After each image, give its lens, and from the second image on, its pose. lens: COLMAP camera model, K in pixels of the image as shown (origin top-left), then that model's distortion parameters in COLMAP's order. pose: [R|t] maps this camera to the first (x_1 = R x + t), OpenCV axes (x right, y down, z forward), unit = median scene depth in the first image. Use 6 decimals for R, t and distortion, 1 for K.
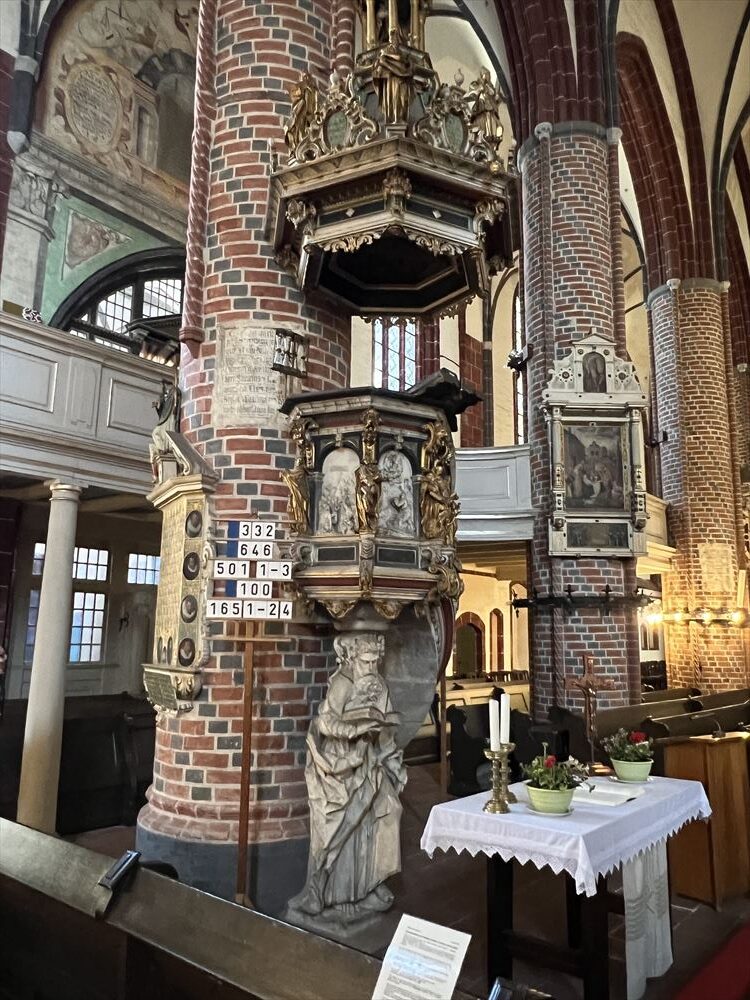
lens RADIAL K [[742.5, 0, 375.0], [0, 742.5, 500.0], [0, 0, 1]] dist [0.000822, 0.000332]
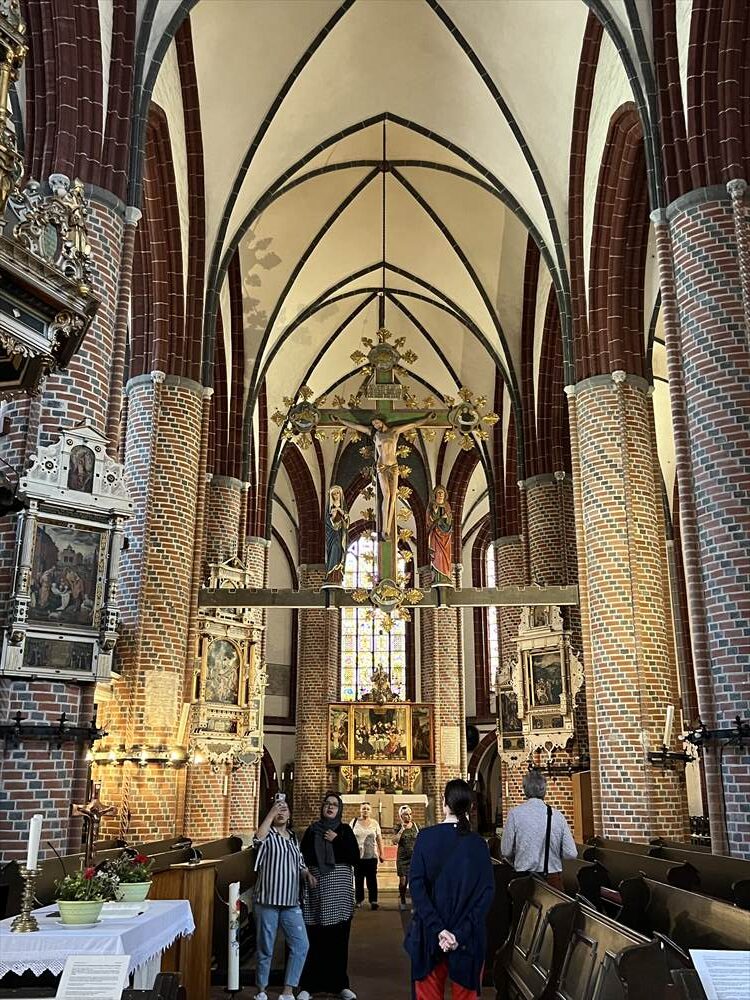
lens RADIAL K [[972.9, 0, 375.0], [0, 972.9, 500.0], [0, 0, 1]] dist [0.084912, -0.156771]
pose [[0.778351, 0.169917, 0.604399, -0.133372], [-0.104679, 0.984327, -0.141922, -0.005835], [-0.619042, 0.047197, 0.783939, -0.131408]]
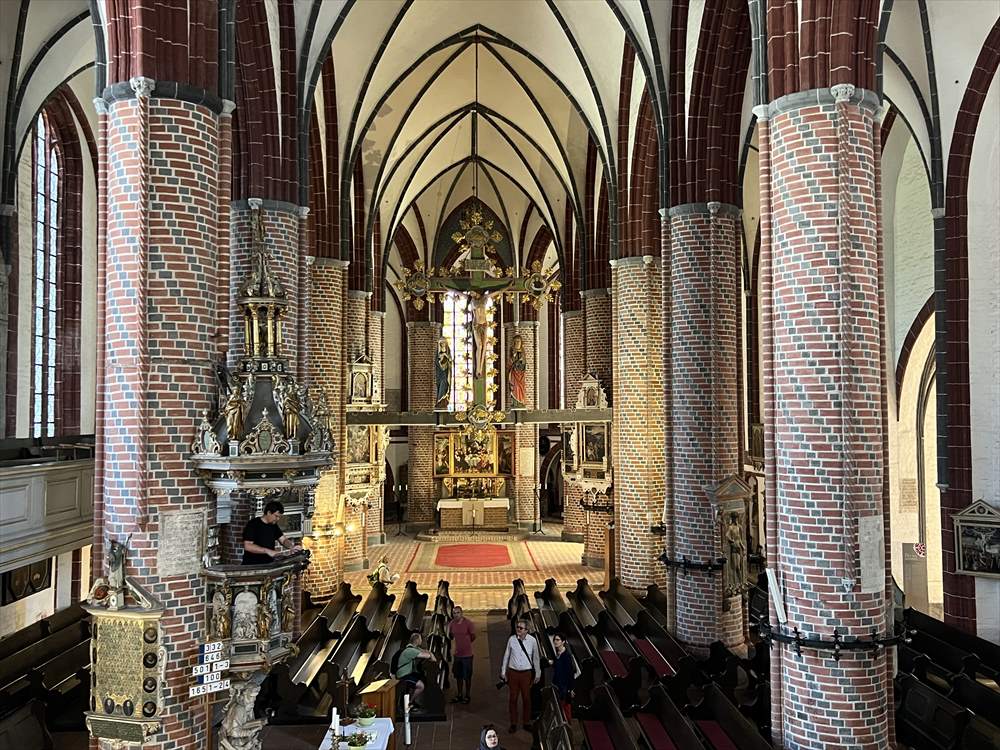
lens RADIAL K [[900.1, 0, 500.0], [0, 900.1, 375.0], [0, 0, 1]] dist [0.128756, -0.235318]
pose [[0.754939, 0.019285, 0.655511, -0.532940], [-0.104277, 0.990380, 0.090956, -0.436965], [-0.647451, -0.137021, 0.749688, -0.544573]]
